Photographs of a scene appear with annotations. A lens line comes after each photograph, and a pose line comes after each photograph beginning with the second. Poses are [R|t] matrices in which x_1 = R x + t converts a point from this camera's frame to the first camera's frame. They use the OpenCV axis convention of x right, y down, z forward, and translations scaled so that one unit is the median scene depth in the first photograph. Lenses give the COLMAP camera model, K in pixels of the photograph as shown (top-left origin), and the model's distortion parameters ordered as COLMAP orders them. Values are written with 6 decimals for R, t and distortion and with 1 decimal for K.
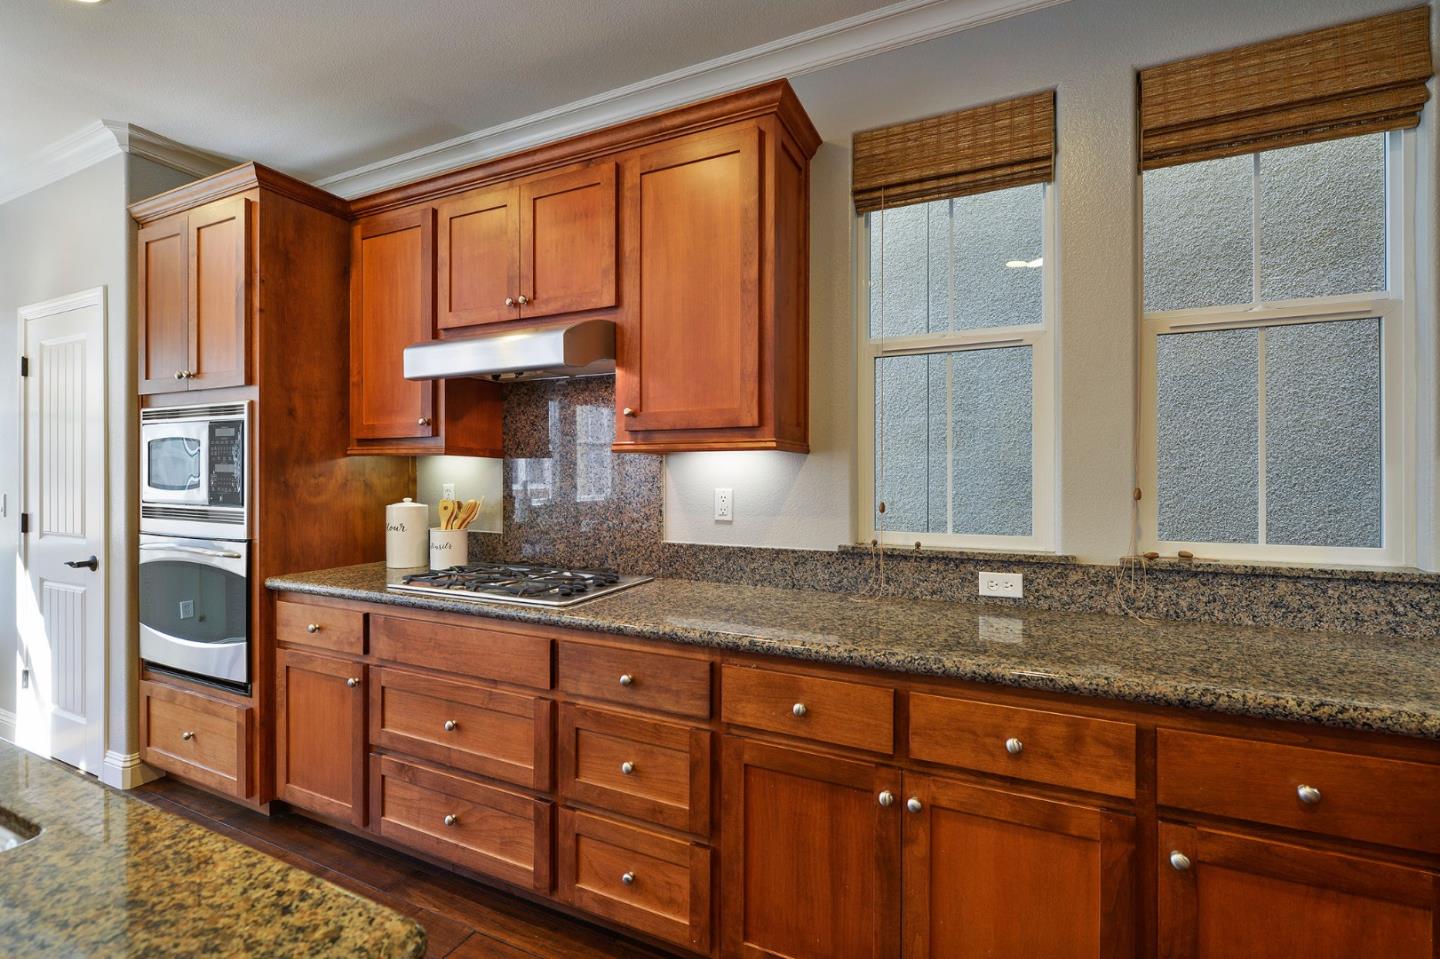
lens RADIAL K [[641.2, 0, 715.0], [0, 641.2, 472.5], [0, 0, 1]] dist [-0.002192, -0.000391]
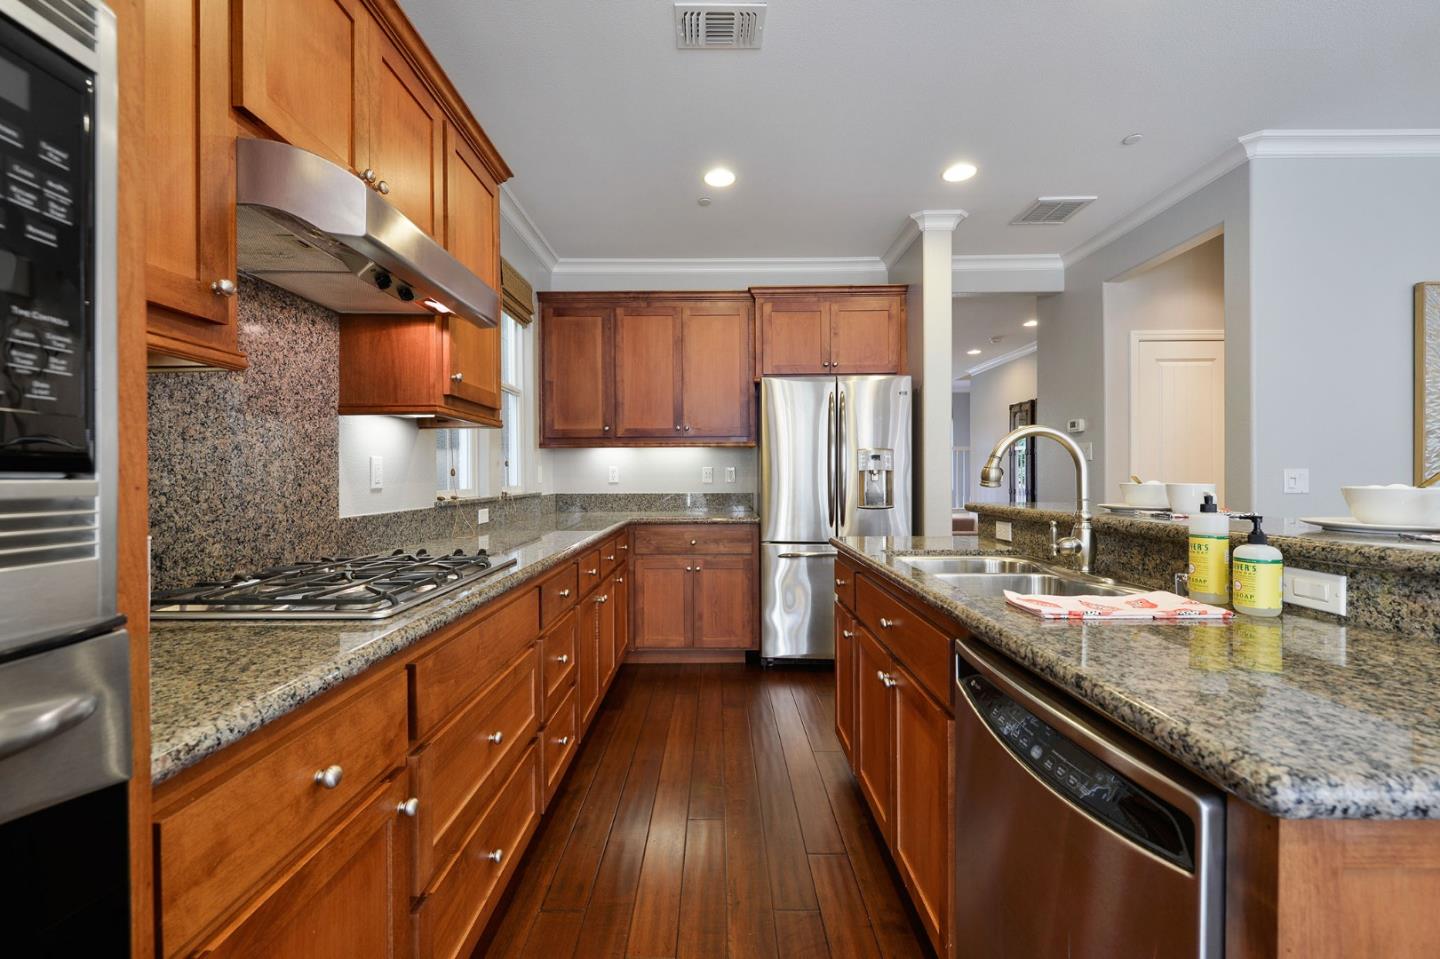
lens RADIAL K [[598.4, 0, 720.0], [0, 598.4, 479.5], [0, 0, 1]] dist [0.008018, -0.000075]
pose [[-0.432696, -0.003587, 0.901533, -1.103527], [0.005844, 0.999960, 0.006784, 0.060327], [-0.901521, 0.008203, -0.432658, 0.970199]]
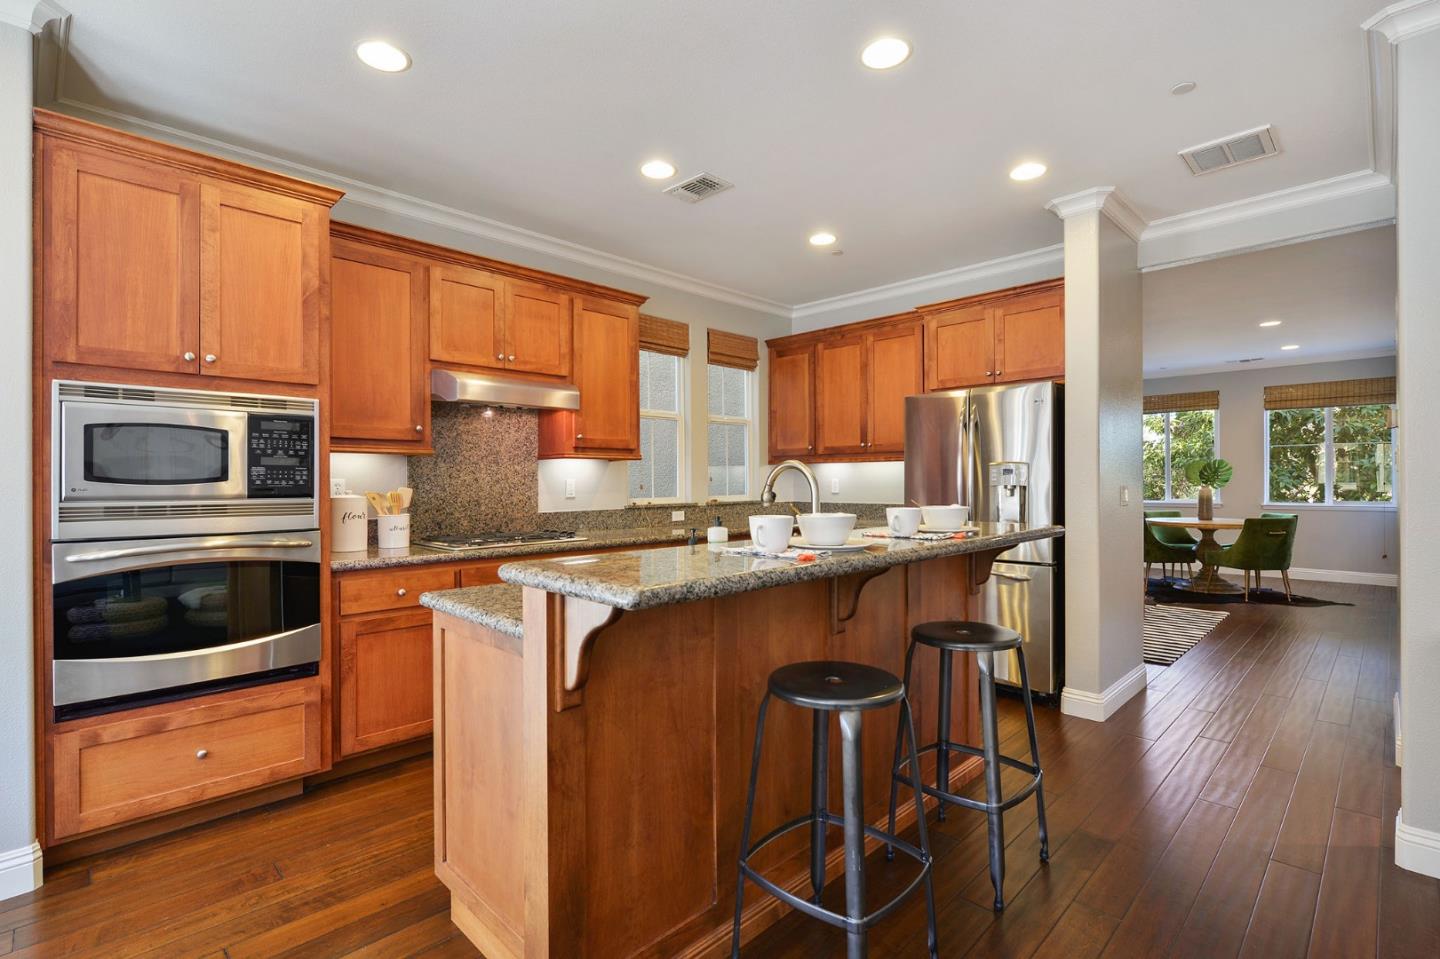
lens RADIAL K [[670.7, 0, 720.0], [0, 670.7, 479.5], [0, 0, 1]] dist [-0.001549, -0.000165]
pose [[0.329375, -0.001797, 0.944198, -1.703463], [0.004965, 0.999988, 0.000171, 0.027967], [-0.944186, 0.004631, 0.329380, -0.013937]]
